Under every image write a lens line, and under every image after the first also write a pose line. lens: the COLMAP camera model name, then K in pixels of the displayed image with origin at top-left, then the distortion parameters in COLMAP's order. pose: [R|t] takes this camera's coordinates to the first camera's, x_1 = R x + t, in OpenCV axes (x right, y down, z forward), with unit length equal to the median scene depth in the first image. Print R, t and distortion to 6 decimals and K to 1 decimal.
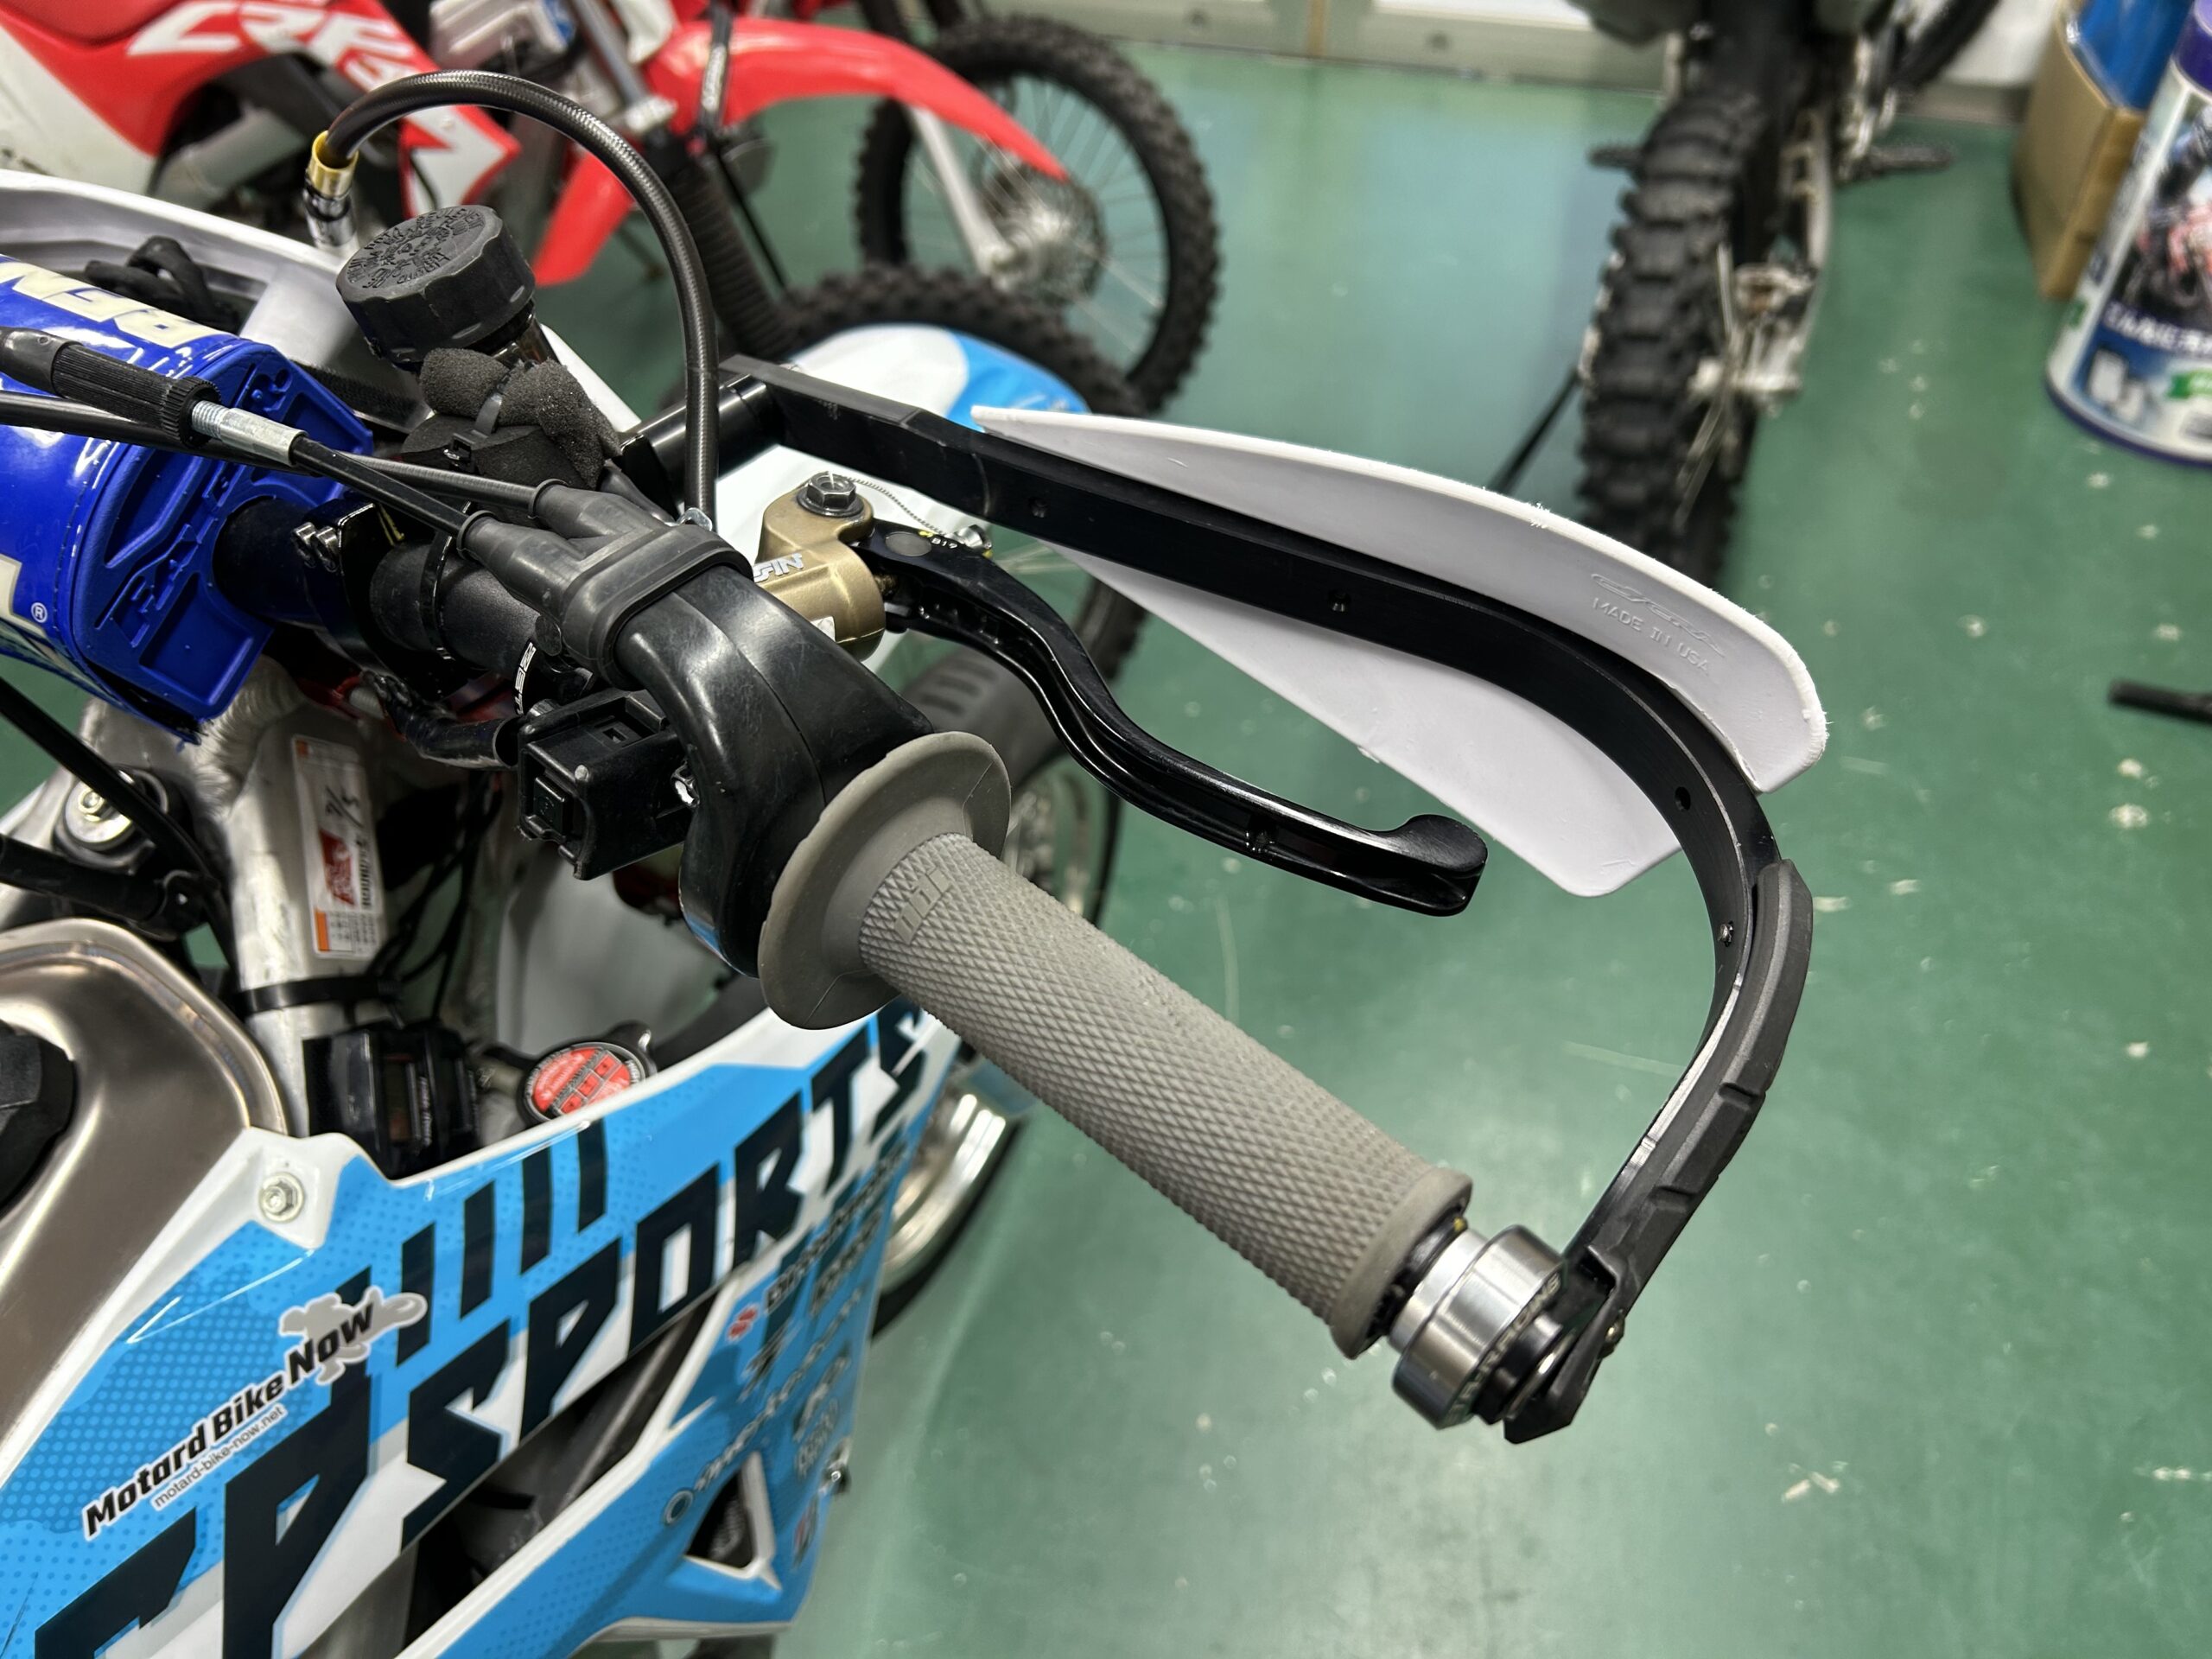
lens RADIAL K [[1672.0, 0, 1094.1], [0, 1672.0, 834.9], [0, 0, 1]] dist [0.024423, -0.053977]
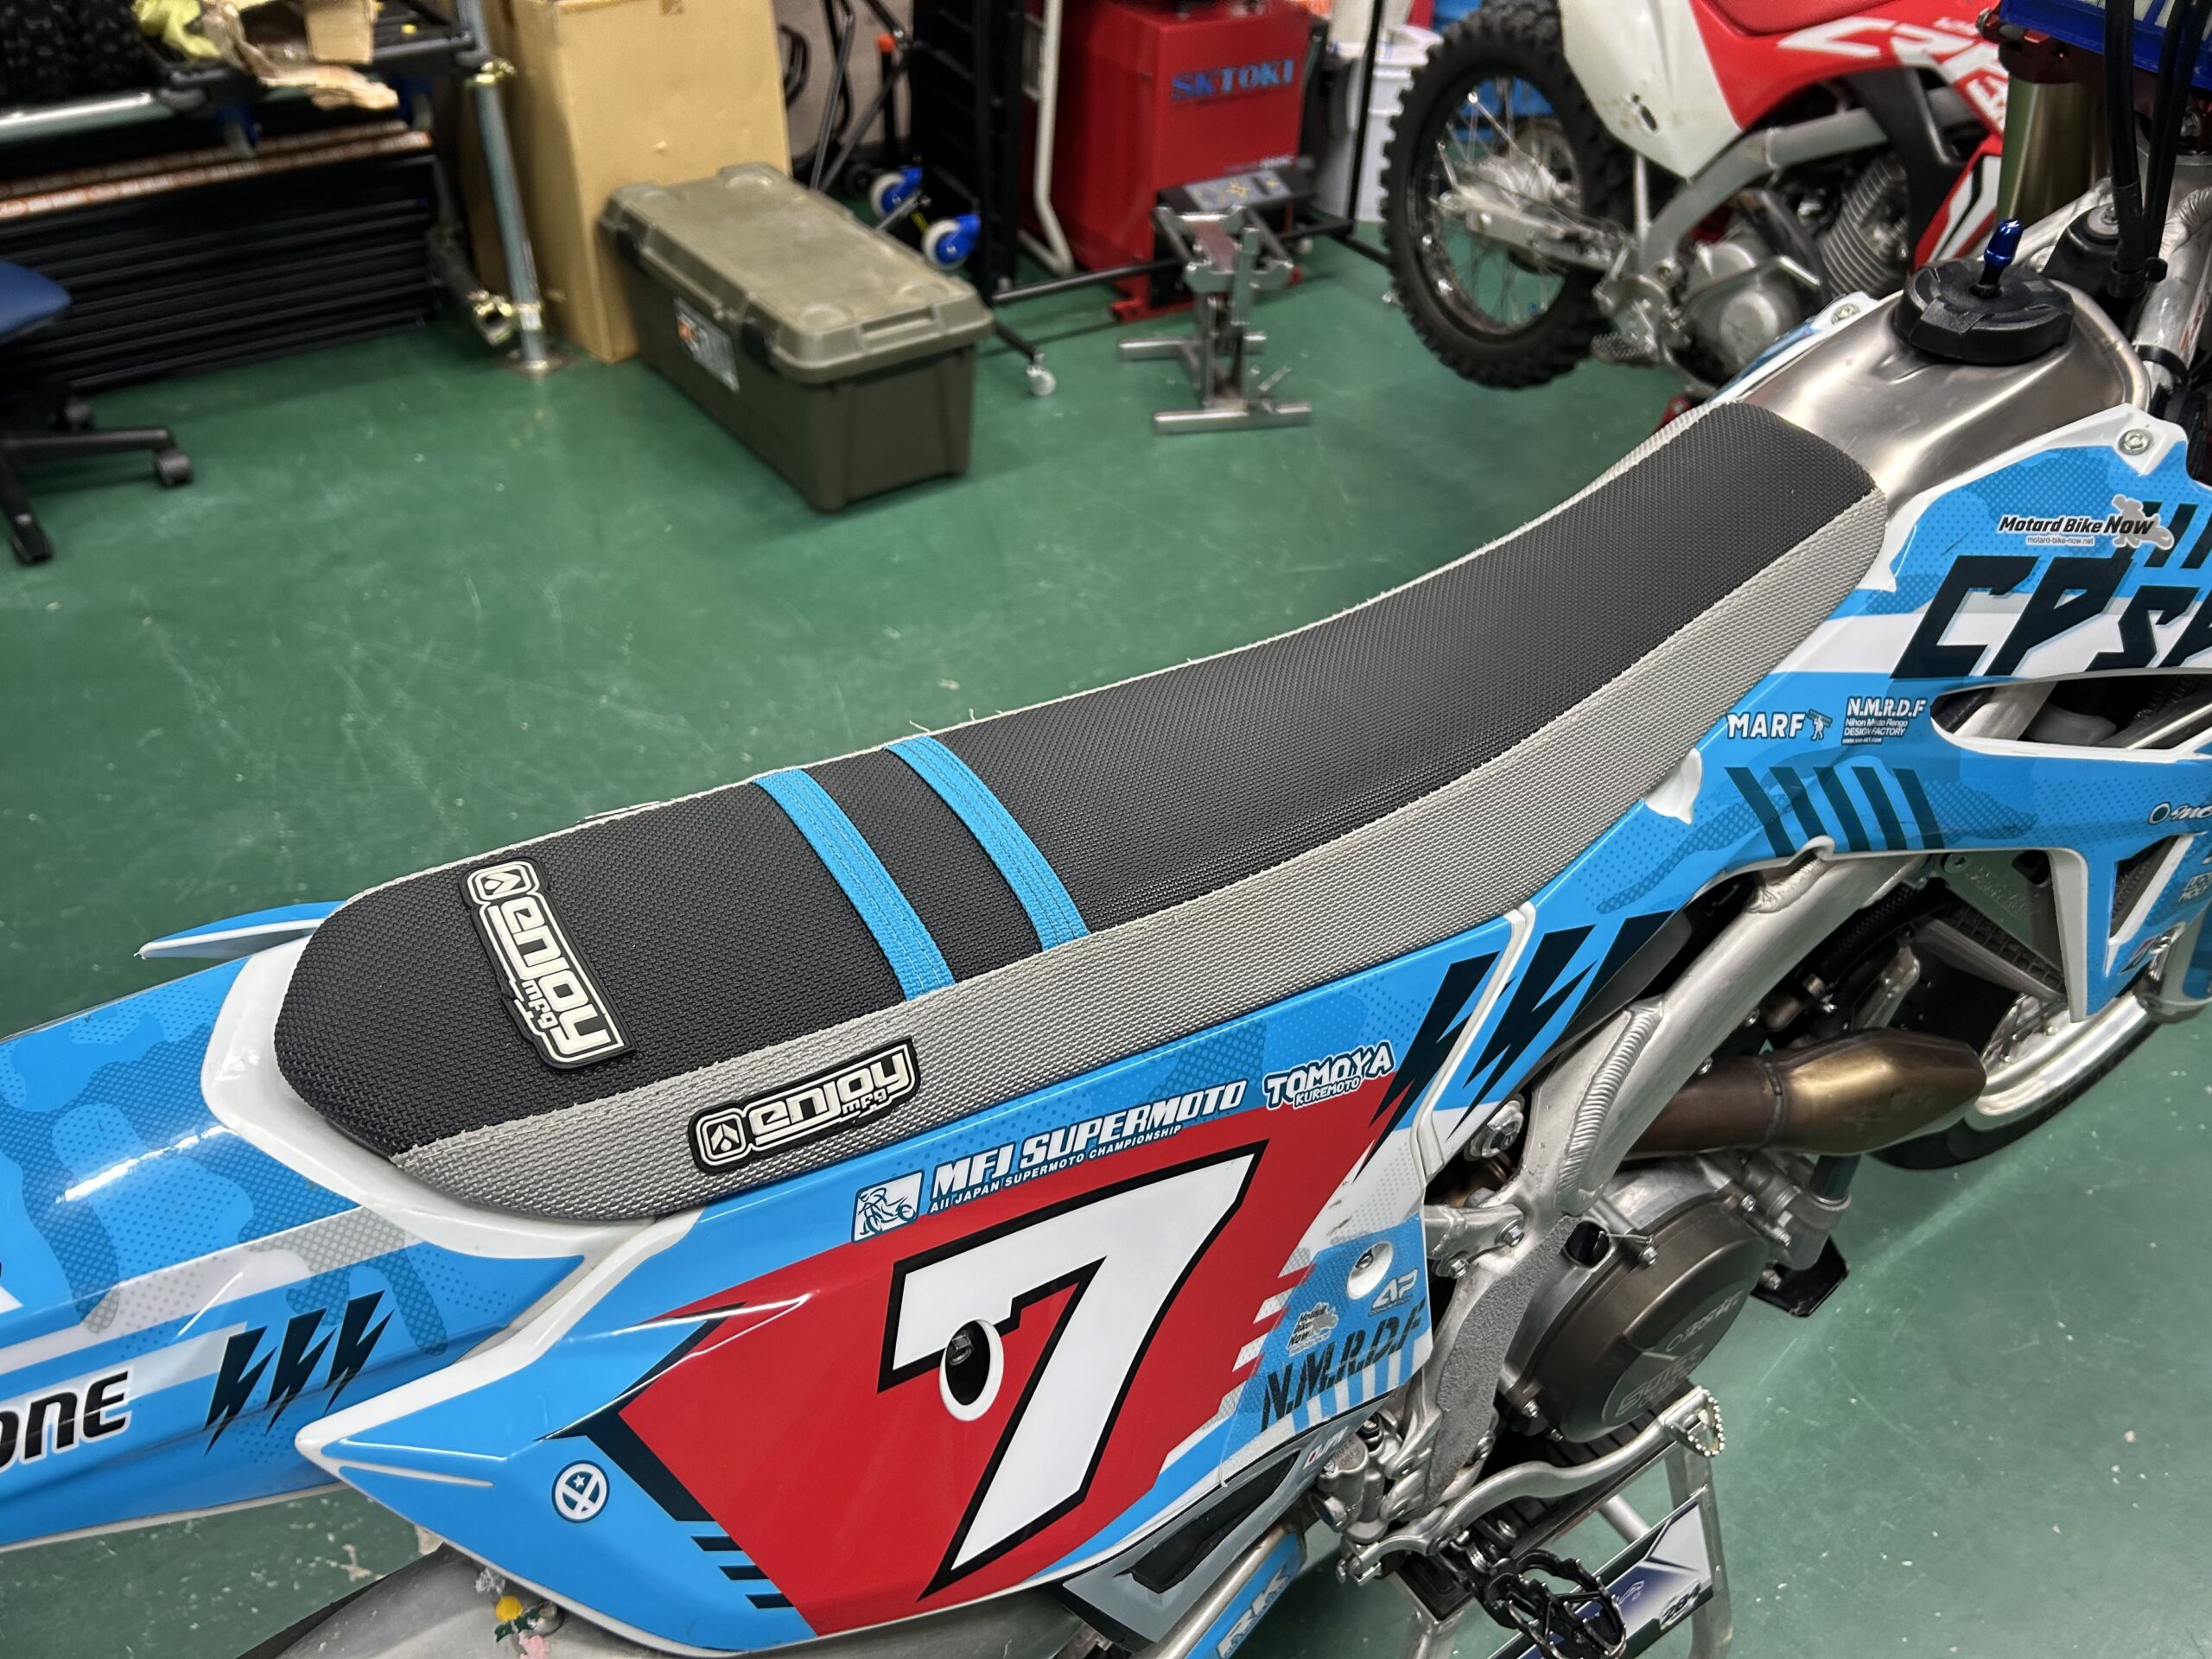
lens RADIAL K [[1672.0, 0, 1094.1], [0, 1672.0, 834.9], [0, 0, 1]] dist [0.024423, -0.053977]
pose [[0.771706, 0.428347, -0.470094, -0.328745], [-0.482331, 0.875966, 0.006379, 1.030830], [0.414519, 0.221818, 0.882593, -0.801056]]
